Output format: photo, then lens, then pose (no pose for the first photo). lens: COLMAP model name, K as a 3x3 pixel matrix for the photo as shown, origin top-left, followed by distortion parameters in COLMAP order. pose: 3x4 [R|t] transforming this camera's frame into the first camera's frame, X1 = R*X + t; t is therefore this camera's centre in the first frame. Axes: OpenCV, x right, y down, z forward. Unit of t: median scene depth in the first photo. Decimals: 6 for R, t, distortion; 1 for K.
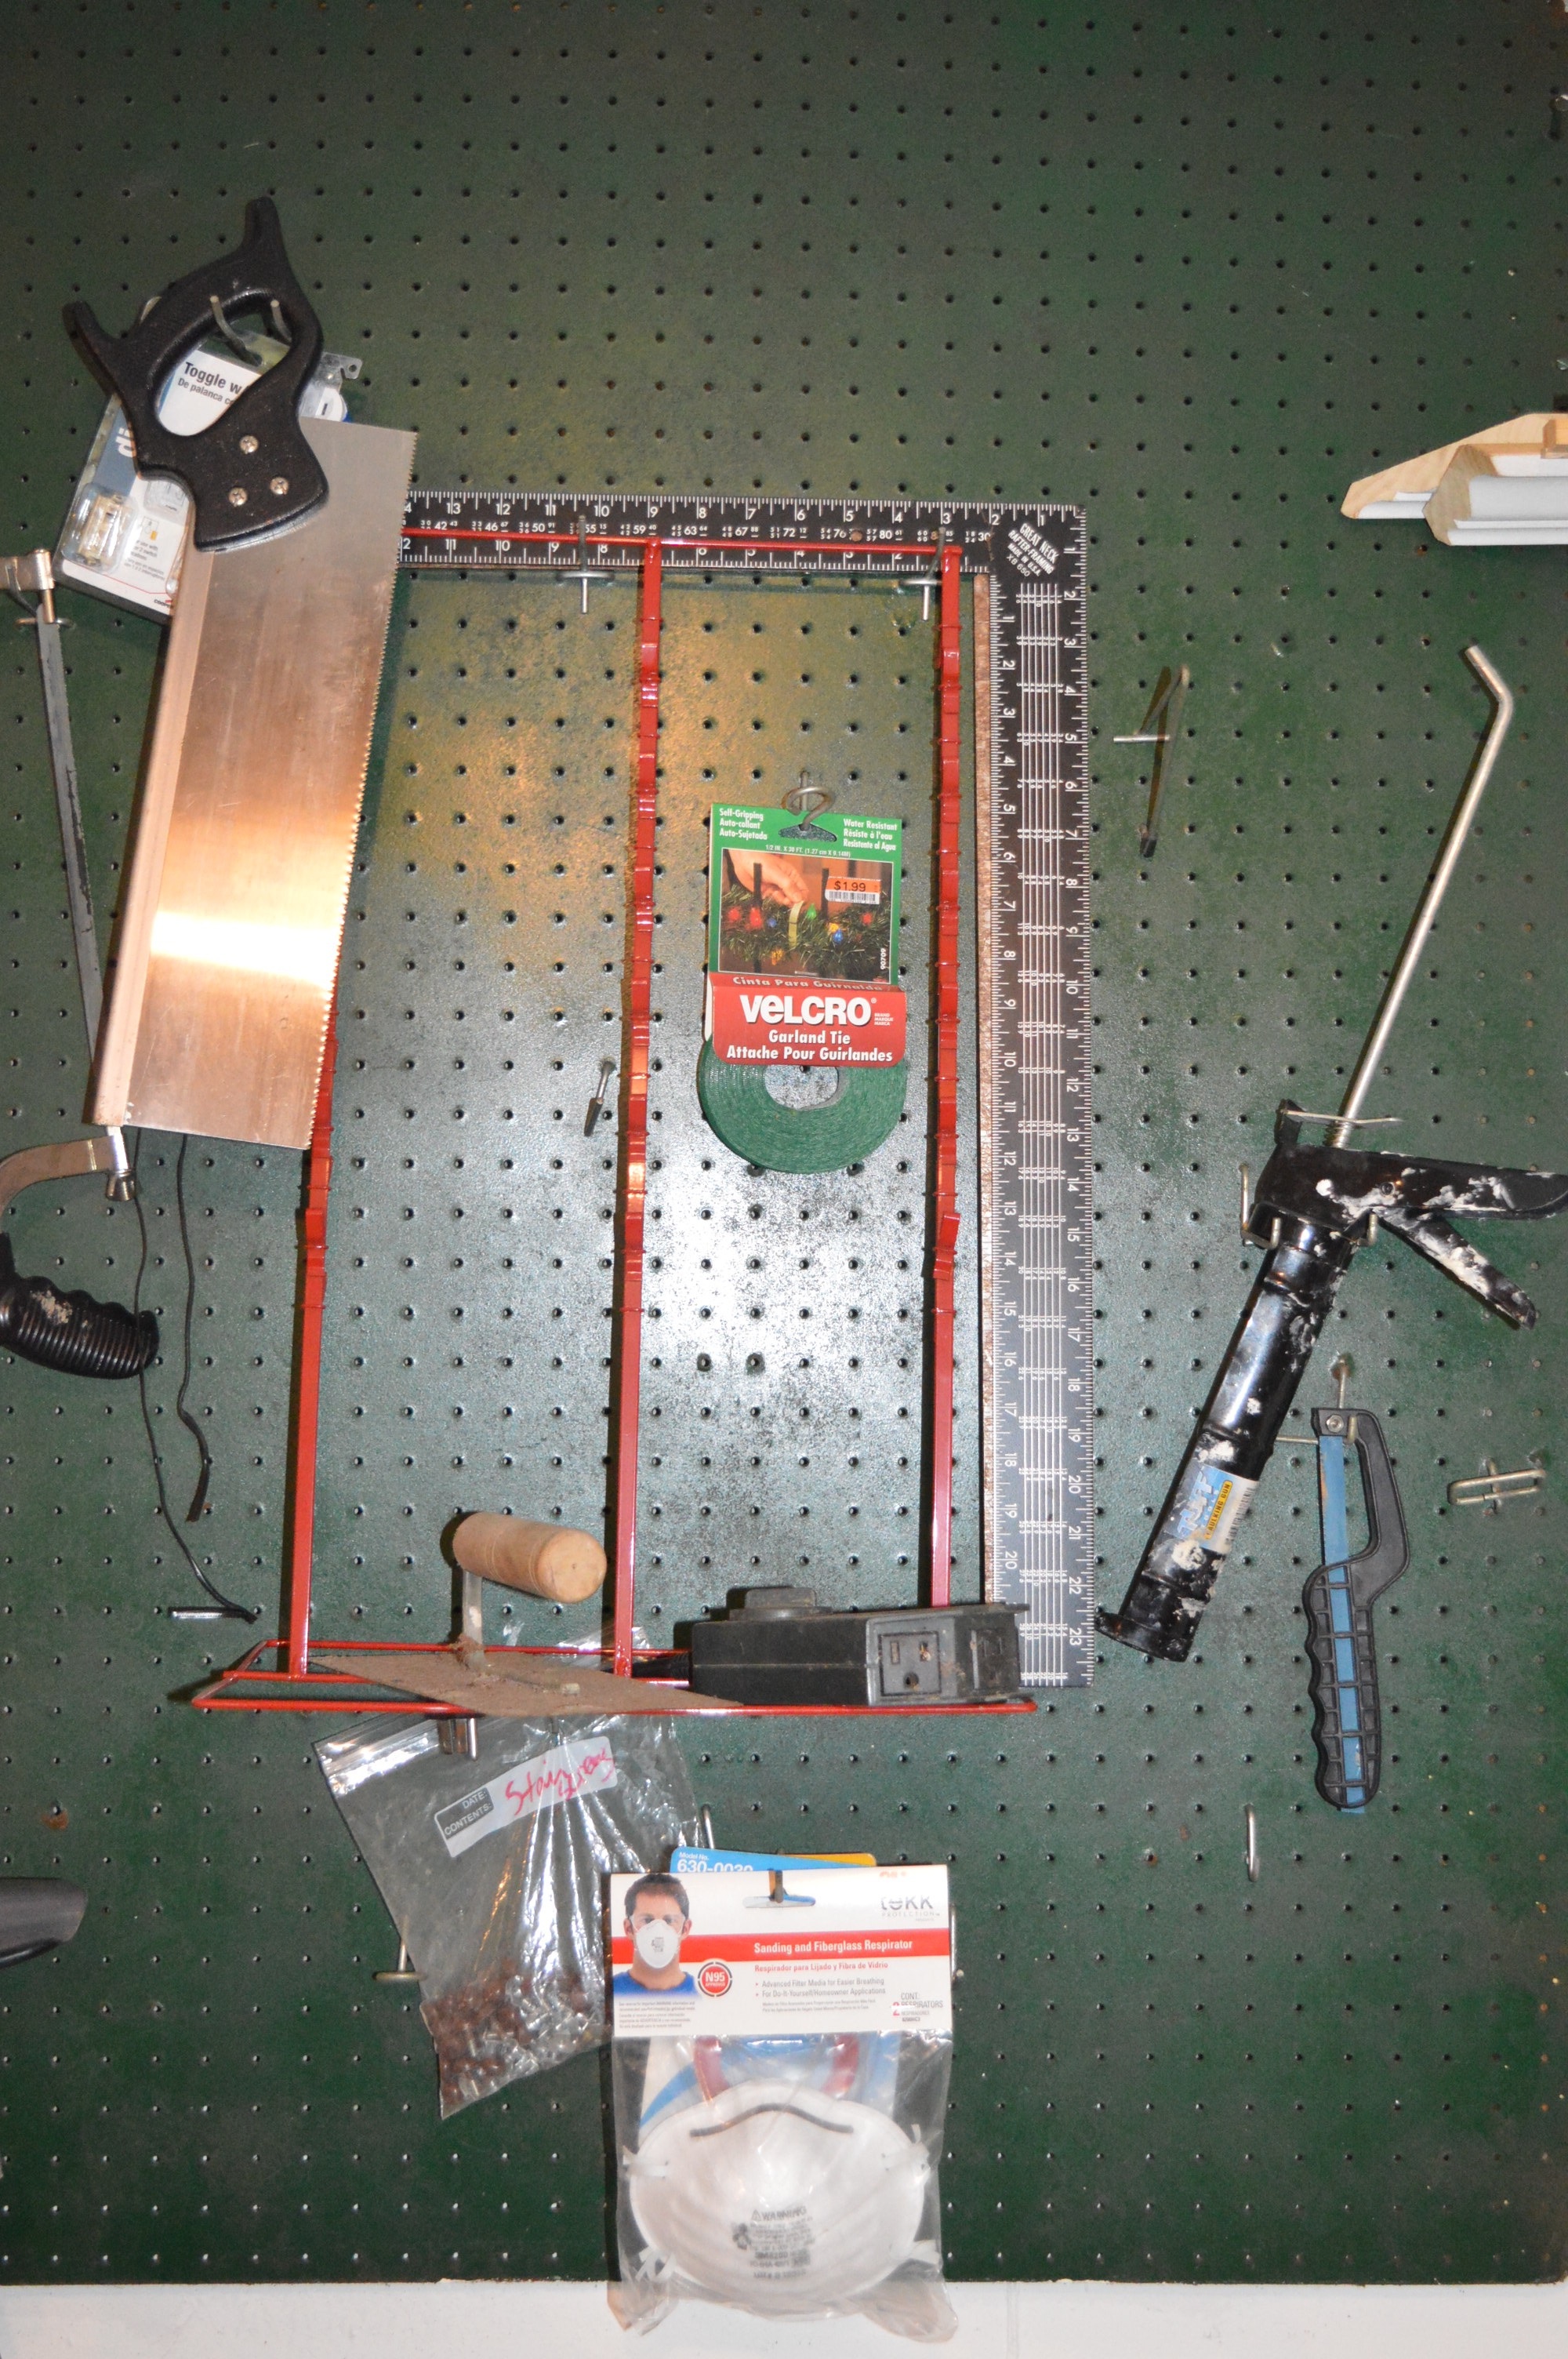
lens RADIAL K [[2751.0, 0, 793.5], [0, 2751.0, 1174.0], [0, 0, 1]] dist [-0.056205, 0.000000]
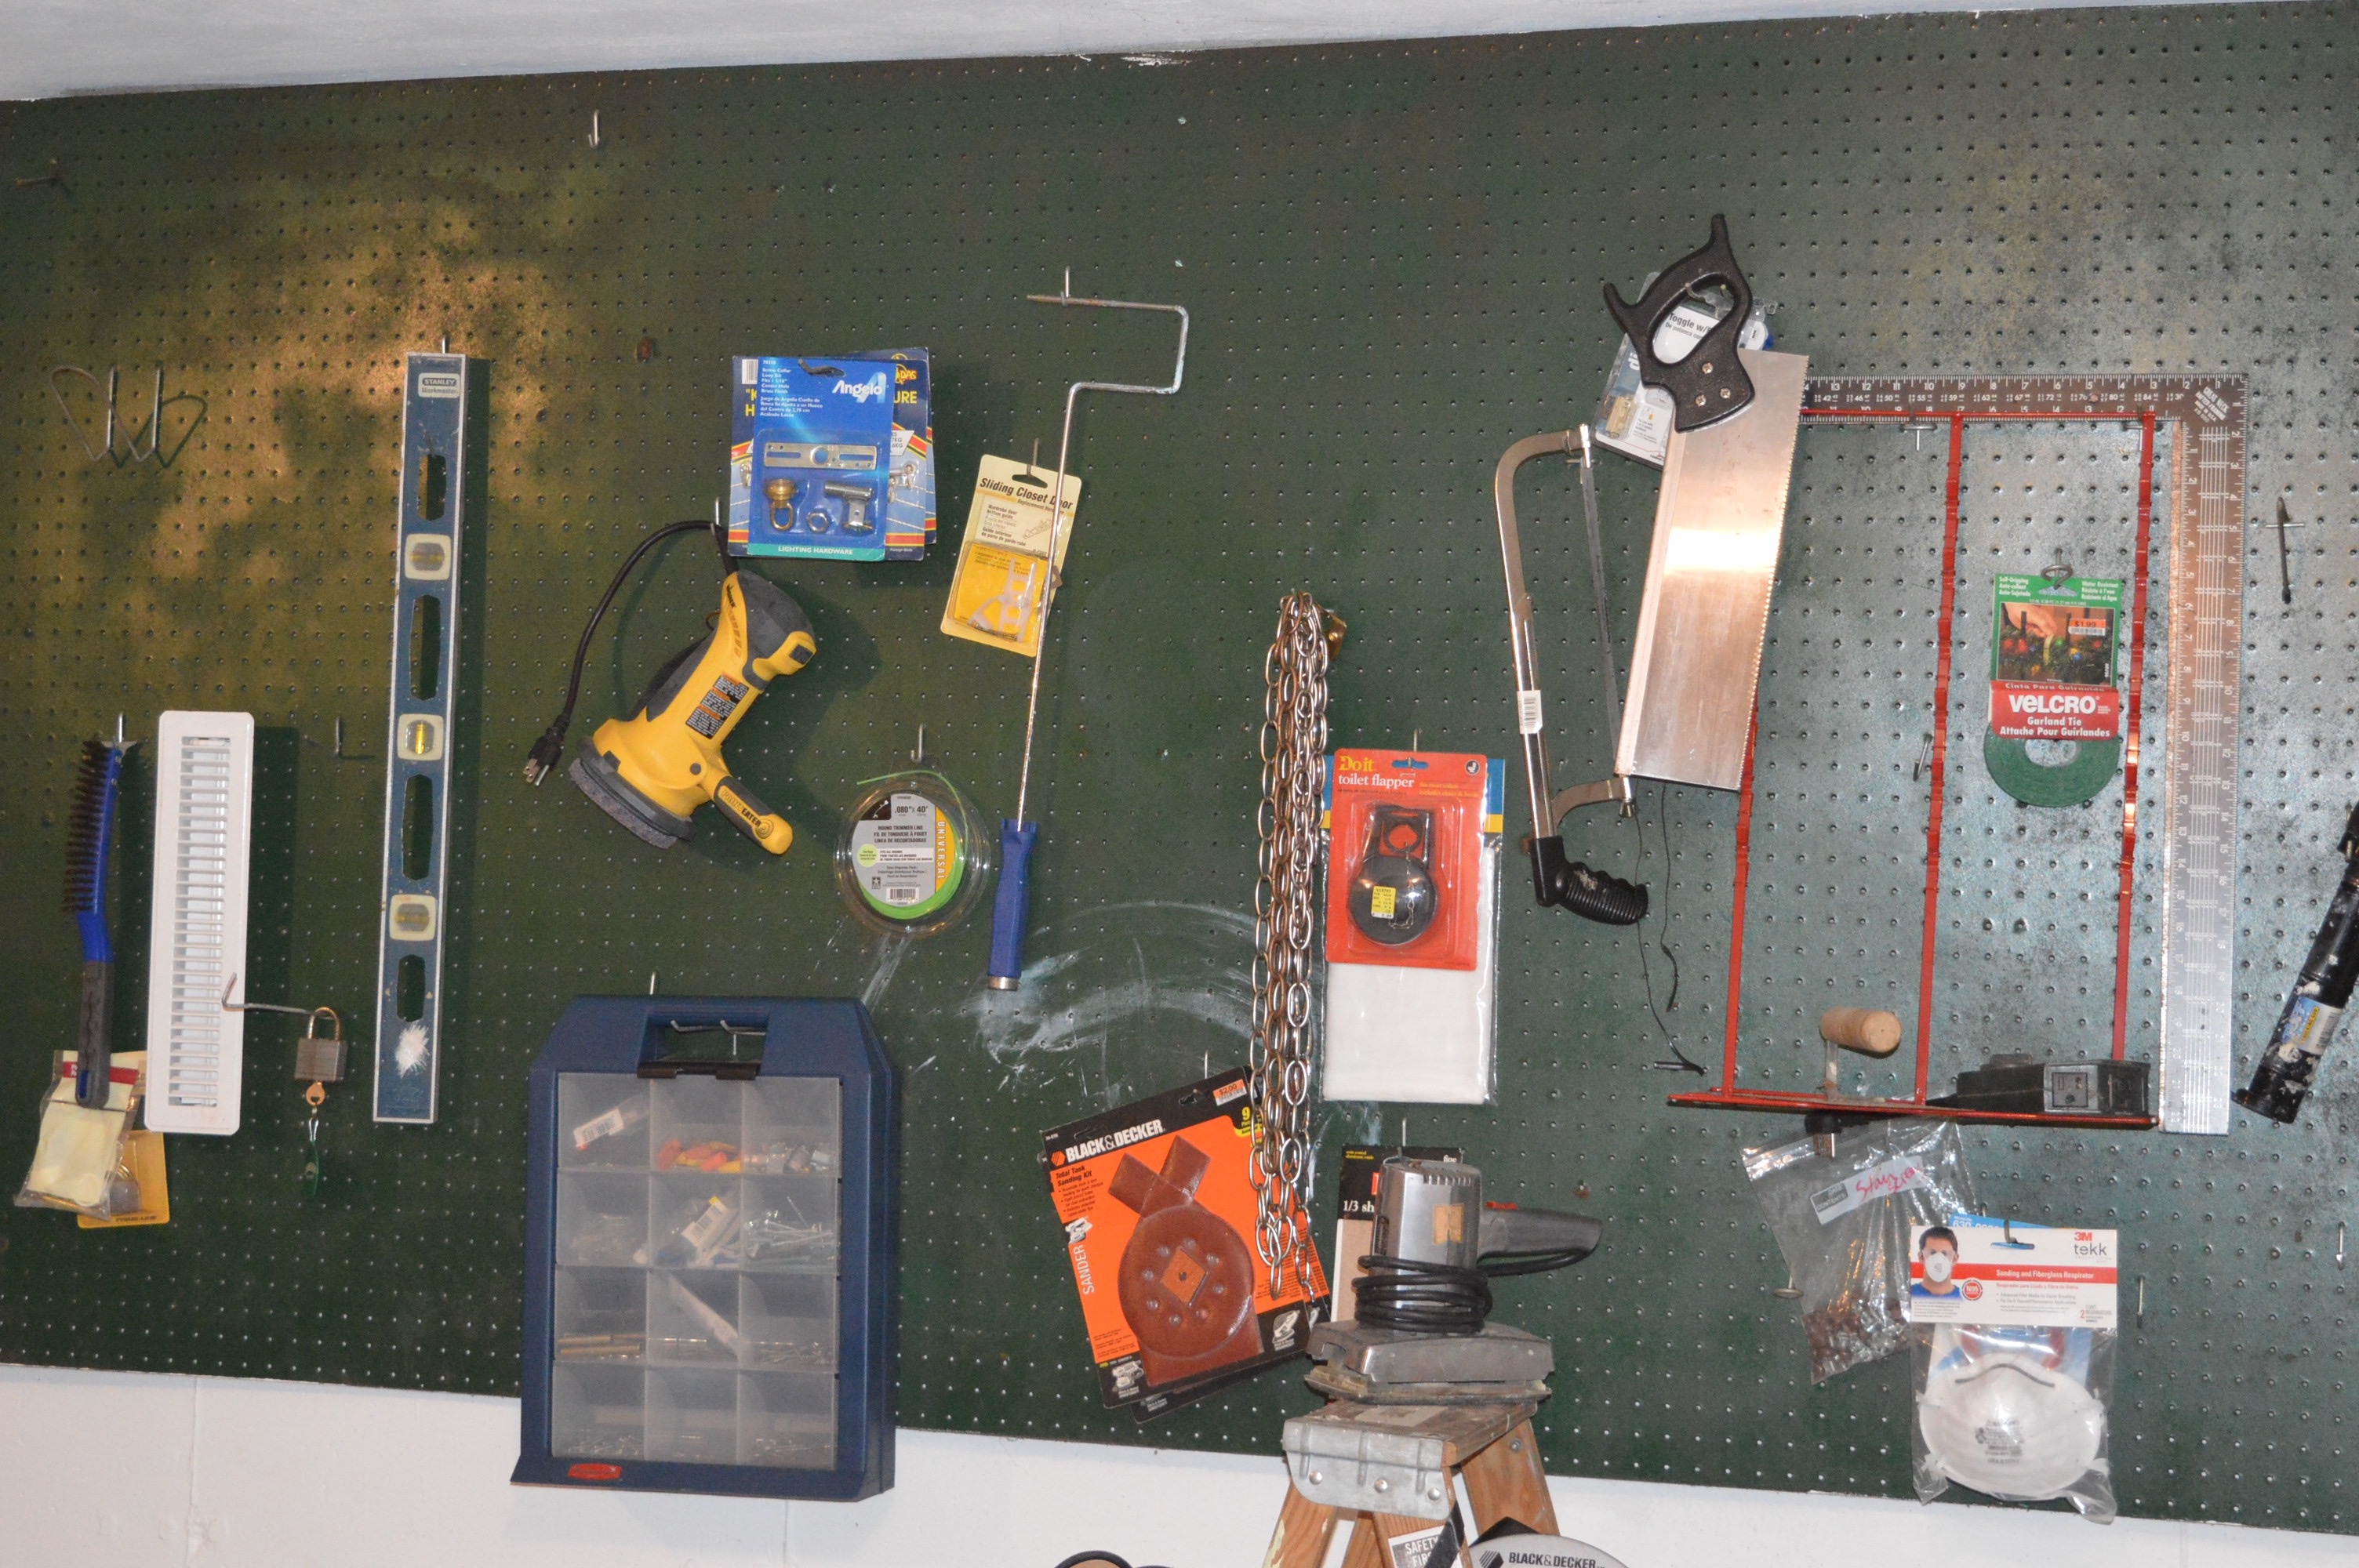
lens RADIAL K [[3836.5, 0, 1184.3], [0, 3836.5, 782.0], [0, 0, 1]] dist [-0.013606, 0.000000]
pose [[0.944573, 0.013954, -0.328003, 0.258972], [-0.010873, 0.999878, 0.011223, -0.034255], [0.328120, -0.007034, 0.944610, -1.262910]]
